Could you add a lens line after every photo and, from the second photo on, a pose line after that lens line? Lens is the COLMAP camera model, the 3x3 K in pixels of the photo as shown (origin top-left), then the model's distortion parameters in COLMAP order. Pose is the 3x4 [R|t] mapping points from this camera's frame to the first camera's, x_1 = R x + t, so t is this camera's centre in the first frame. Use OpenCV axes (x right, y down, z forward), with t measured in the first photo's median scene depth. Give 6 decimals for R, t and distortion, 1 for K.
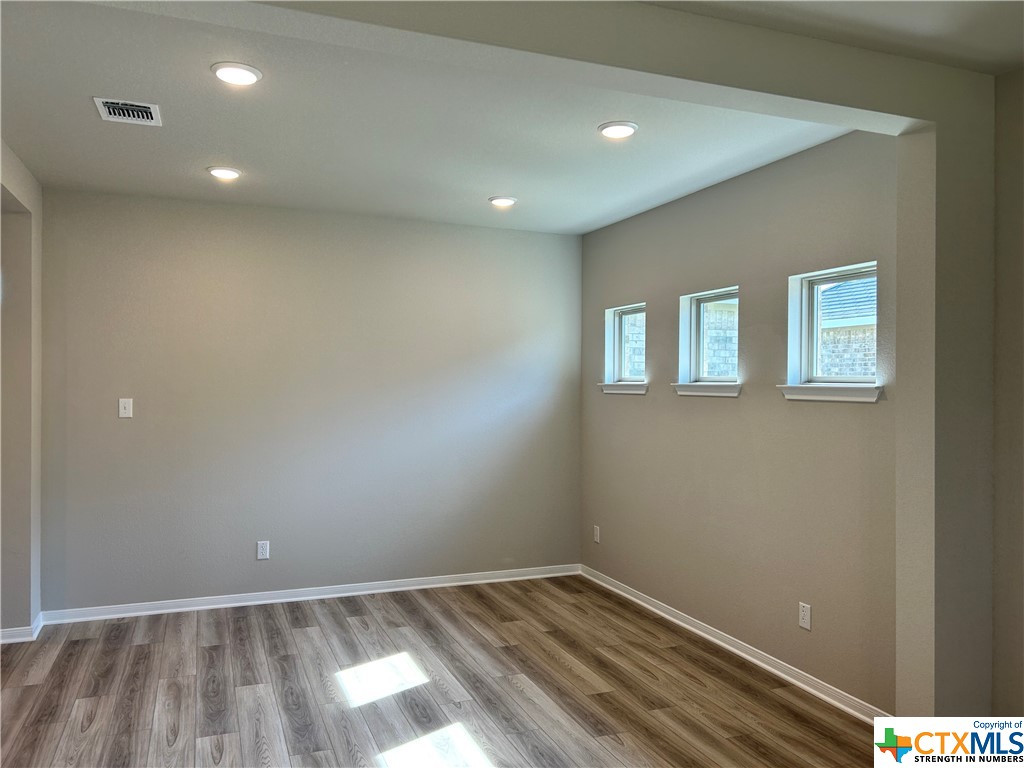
lens RADIAL K [[778.0, 0, 508.9], [0, 778.0, 390.1], [0, 0, 1]] dist [0.072933, -0.080155]
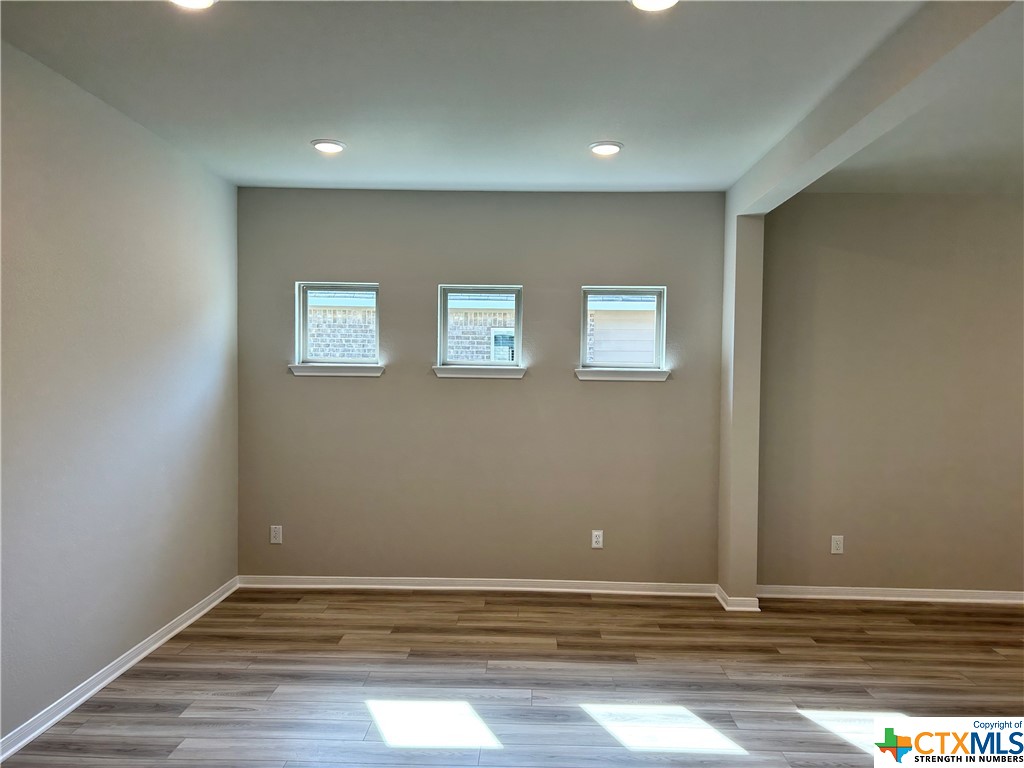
lens RADIAL K [[778.0, 0, 508.9], [0, 778.0, 390.1], [0, 0, 1]] dist [0.072933, -0.080155]
pose [[0.383128, -0.025775, 0.923336, -0.760132], [-0.002717, 0.999575, 0.029031, -0.007623], [-0.923691, -0.013632, 0.382895, 0.521752]]
